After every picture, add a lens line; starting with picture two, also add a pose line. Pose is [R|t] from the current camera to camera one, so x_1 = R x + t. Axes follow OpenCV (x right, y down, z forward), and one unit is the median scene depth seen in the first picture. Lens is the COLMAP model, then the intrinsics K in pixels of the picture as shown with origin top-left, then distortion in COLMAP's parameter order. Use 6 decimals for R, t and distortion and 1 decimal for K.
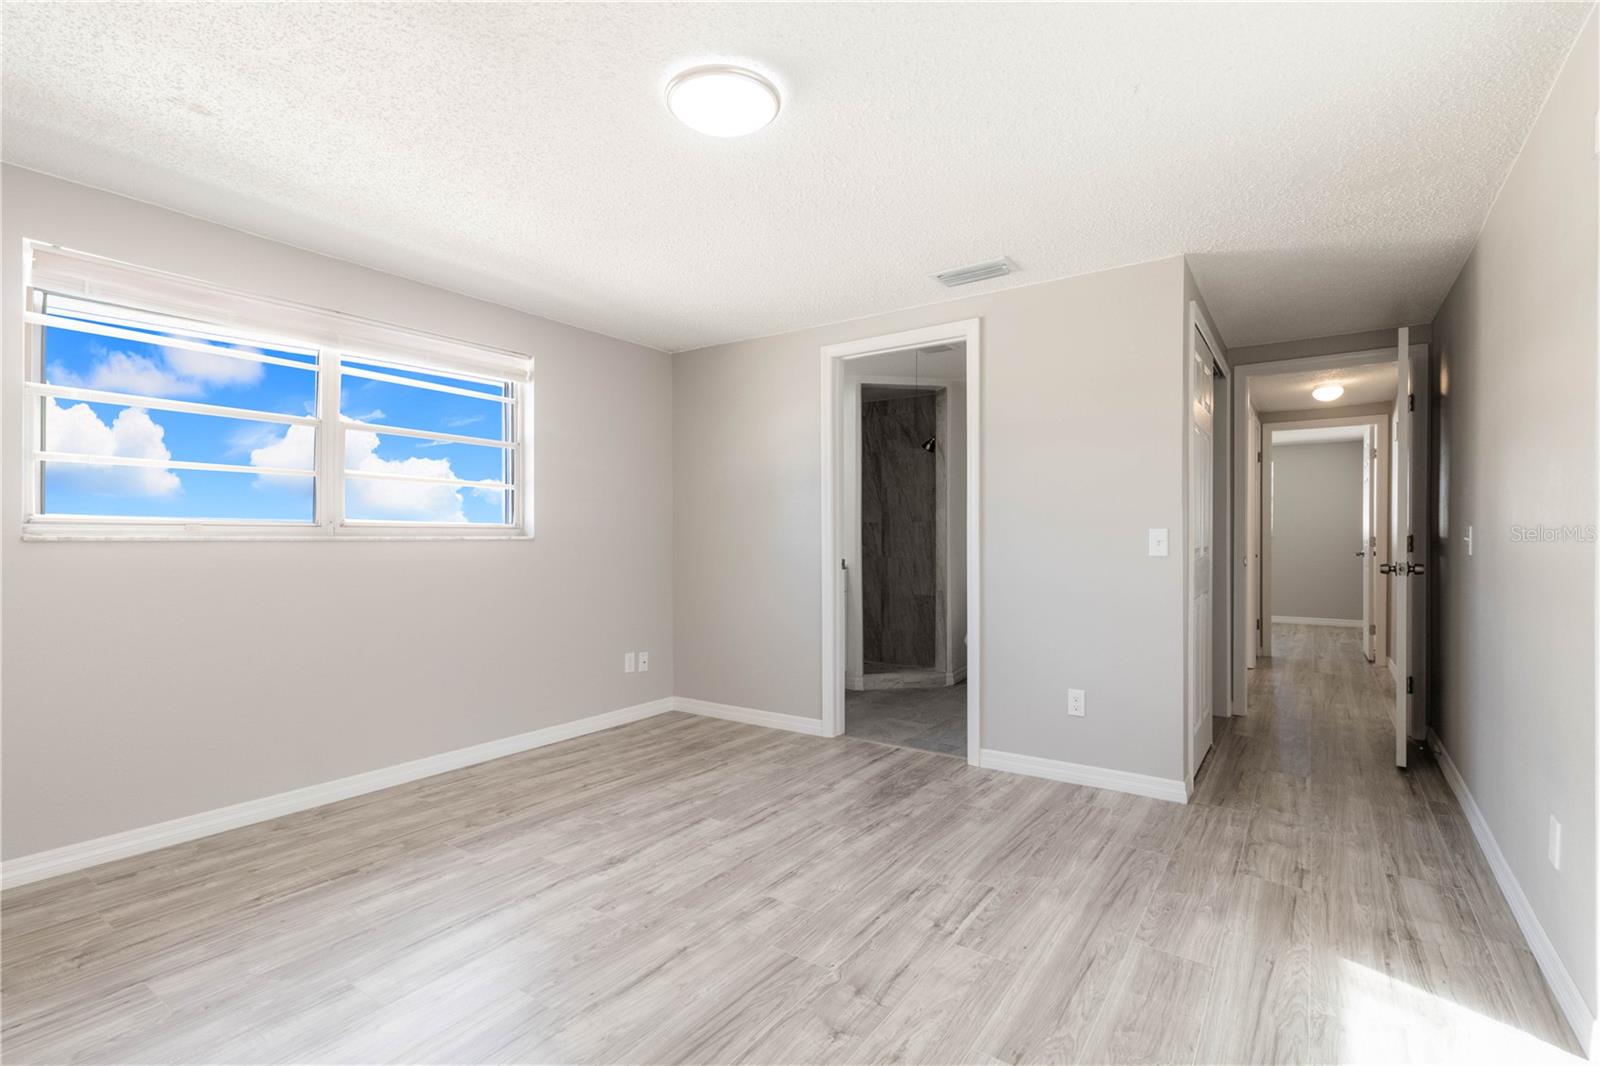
lens RADIAL K [[740.1, 0, 800.7], [0, 740.1, 534.8], [0, 0, 1]] dist [0.000698, 0.000804]
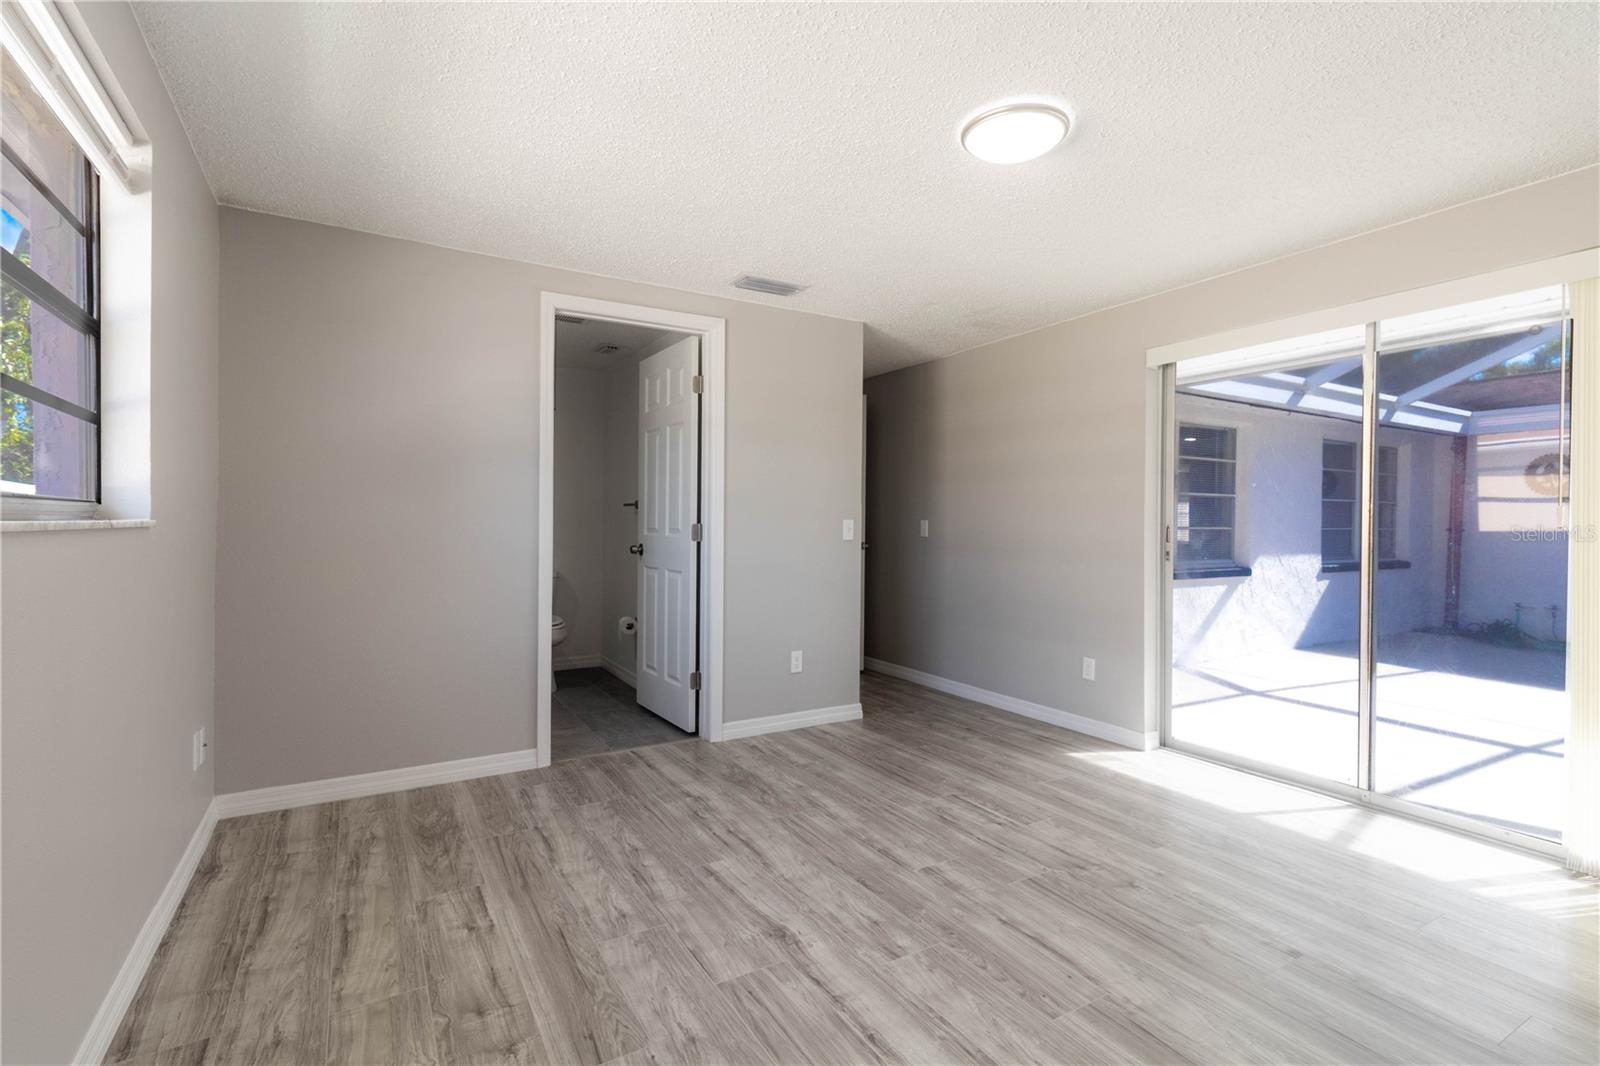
lens RADIAL K [[740.1, 0, 795.8], [0, 740.1, 534.7], [0, 0, 1]] dist [0.000698, 0.000804]
pose [[0.425061, -0.014471, 0.905049, -0.771872], [-0.008912, 0.999757, 0.020171, -0.008464], [-0.905121, -0.016640, 0.424829, 0.514643]]
